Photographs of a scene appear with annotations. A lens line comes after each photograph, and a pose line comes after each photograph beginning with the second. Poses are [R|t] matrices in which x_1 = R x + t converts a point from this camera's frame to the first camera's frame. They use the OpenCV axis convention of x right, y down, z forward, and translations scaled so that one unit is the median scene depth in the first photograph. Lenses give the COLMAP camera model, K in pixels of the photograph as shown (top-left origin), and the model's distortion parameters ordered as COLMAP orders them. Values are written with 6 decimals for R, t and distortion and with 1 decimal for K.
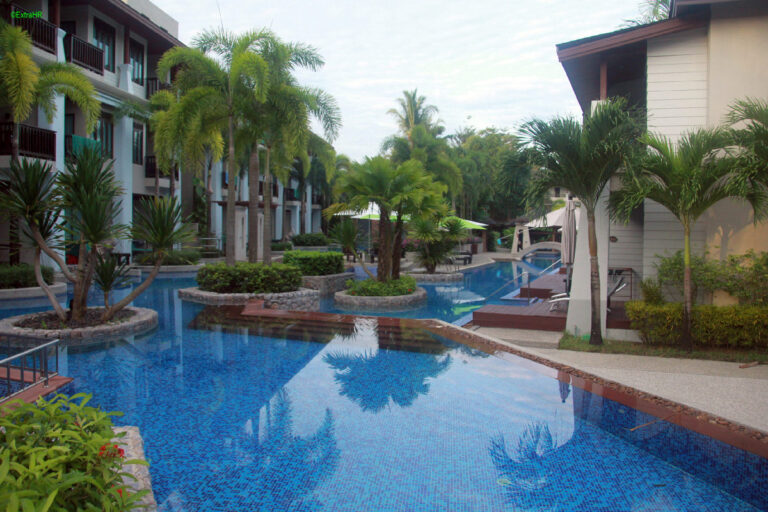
lens RADIAL K [[641.4, 0, 384.0], [0, 641.4, 256.0], [0, 0, 1]] dist [-0.168439, -0.000094]
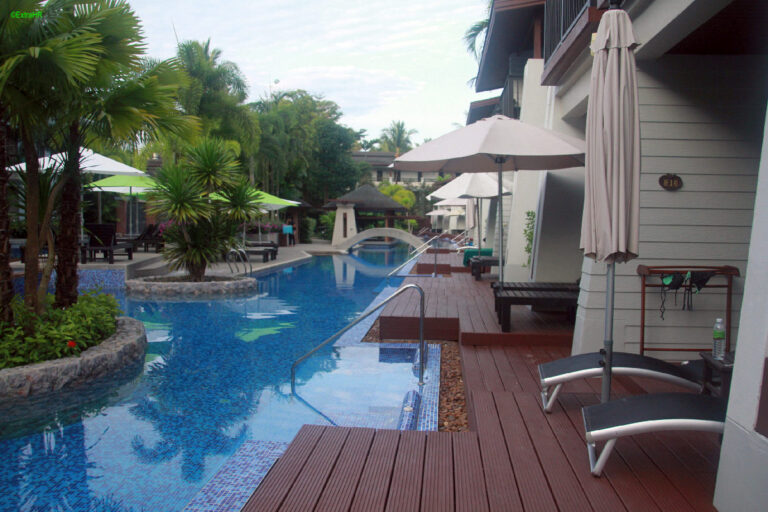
lens RADIAL K [[714.8, 0, 384.0], [0, 714.8, 256.0], [0, 0, 1]] dist [-0.108194, 0.000438]
pose [[0.961758, -0.018453, 0.273280, 0.032408], [0.016374, 0.999817, 0.009887, 0.002000], [-0.273412, -0.005035, 0.961884, 0.197951]]
